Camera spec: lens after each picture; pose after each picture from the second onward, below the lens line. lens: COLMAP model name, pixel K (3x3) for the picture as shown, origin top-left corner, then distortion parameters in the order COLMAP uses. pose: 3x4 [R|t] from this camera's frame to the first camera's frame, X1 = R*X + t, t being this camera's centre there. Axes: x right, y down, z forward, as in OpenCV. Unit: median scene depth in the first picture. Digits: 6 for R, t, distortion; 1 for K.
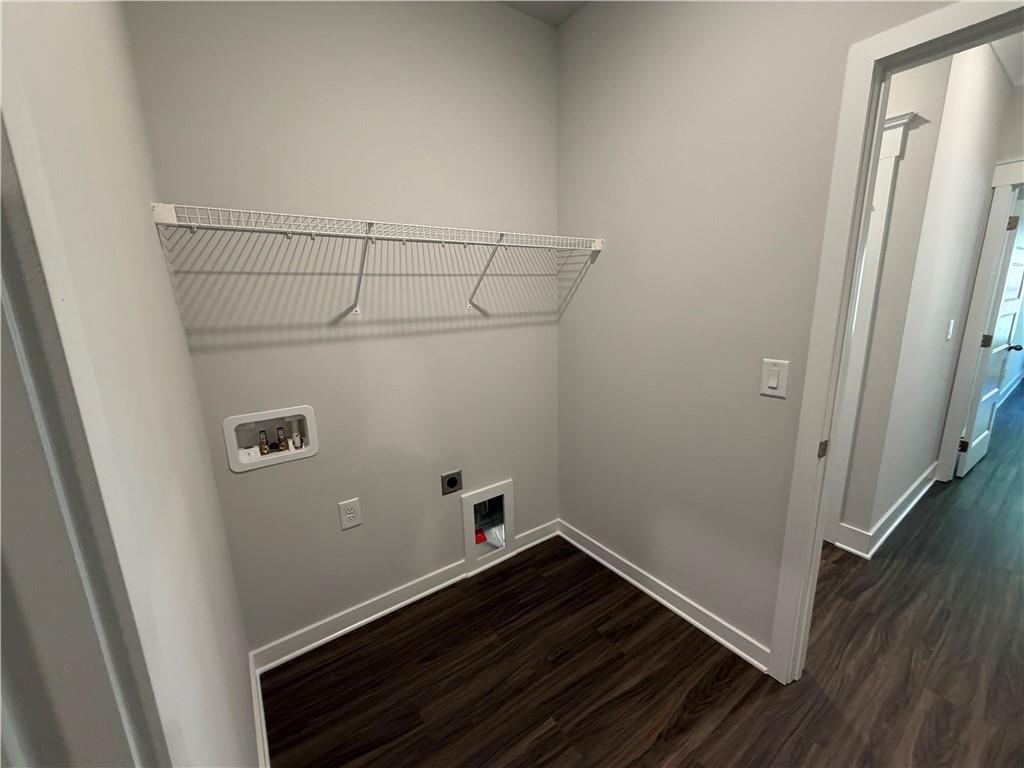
lens RADIAL K [[406.0, 0, 512.0], [0, 406.0, 384.0], [0, 0, 1]] dist [-0.001650, 0.000208]
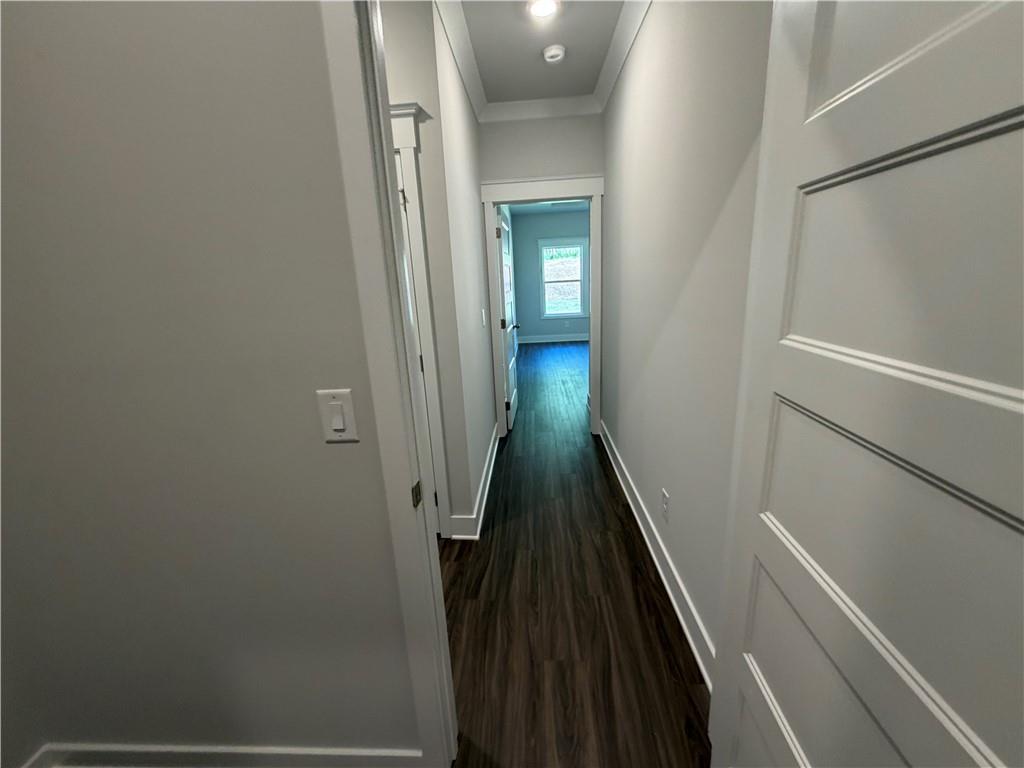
lens RADIAL K [[406.0, 0, 512.0], [0, 406.0, 384.0], [0, 0, 1]] dist [-0.001650, 0.000208]
pose [[0.613532, -0.198350, 0.764353, 0.243029], [0.197480, 0.975723, 0.094687, -0.056521], [-0.764578, 0.092851, 0.637808, 0.260164]]
